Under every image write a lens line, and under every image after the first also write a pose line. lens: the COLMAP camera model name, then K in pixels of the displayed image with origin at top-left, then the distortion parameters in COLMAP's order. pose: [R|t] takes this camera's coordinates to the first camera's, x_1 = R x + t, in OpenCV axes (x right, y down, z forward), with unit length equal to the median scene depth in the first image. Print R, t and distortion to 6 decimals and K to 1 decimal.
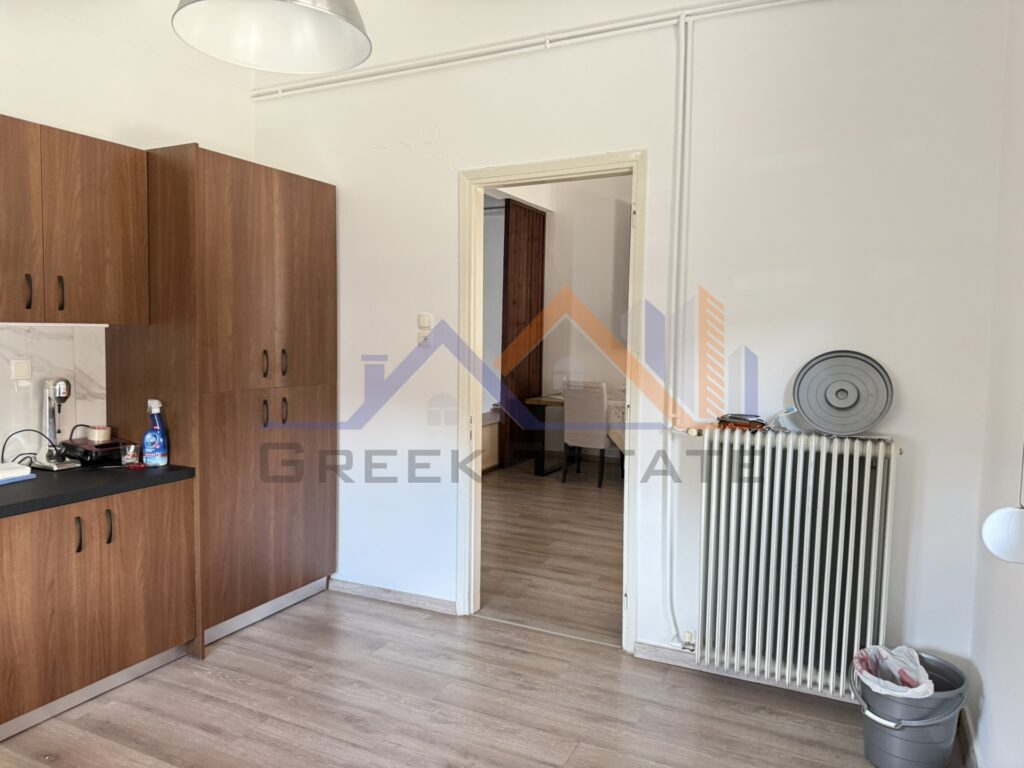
lens RADIAL K [[720.1, 0, 512.0], [0, 720.1, 384.0], [0, 0, 1]] dist [0.041073, -0.033678]
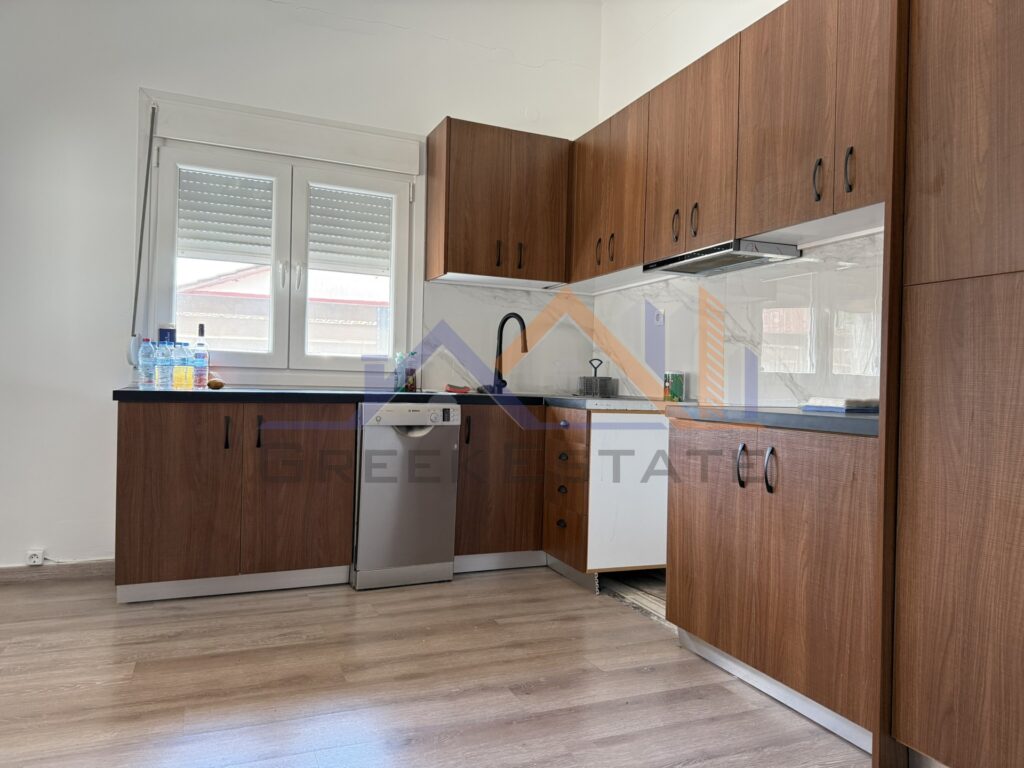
lens RADIAL K [[718.4, 0, 512.0], [0, 718.4, 384.0], [0, 0, 1]] dist [0.104327, -0.137263]
pose [[-0.650067, -0.033024, -0.759159, 0.186058], [-0.094520, 0.994810, 0.037662, 0.103235], [0.753975, 0.096239, -0.649815, 1.251058]]
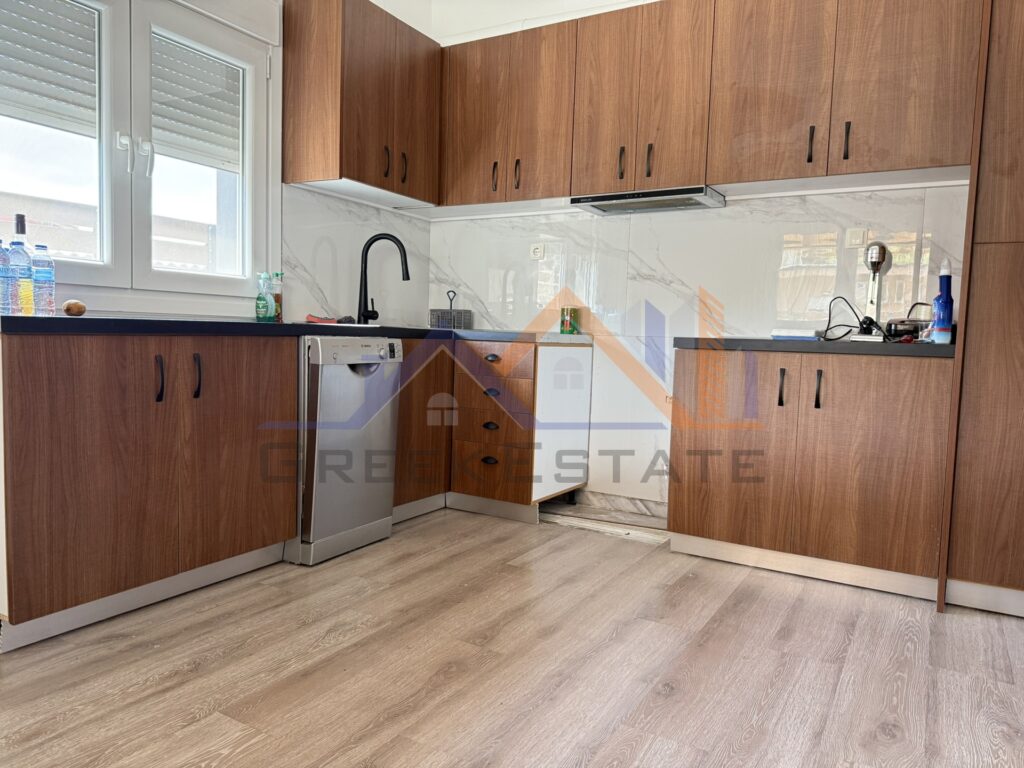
lens RADIAL K [[718.4, 0, 512.0], [0, 718.4, 384.0], [0, 0, 1]] dist [0.104327, -0.137263]
pose [[-0.069957, 0.052543, -0.996165, 0.357214], [-0.108436, 0.992294, 0.059954, 0.173743], [0.991639, 0.112215, -0.063721, 0.669113]]
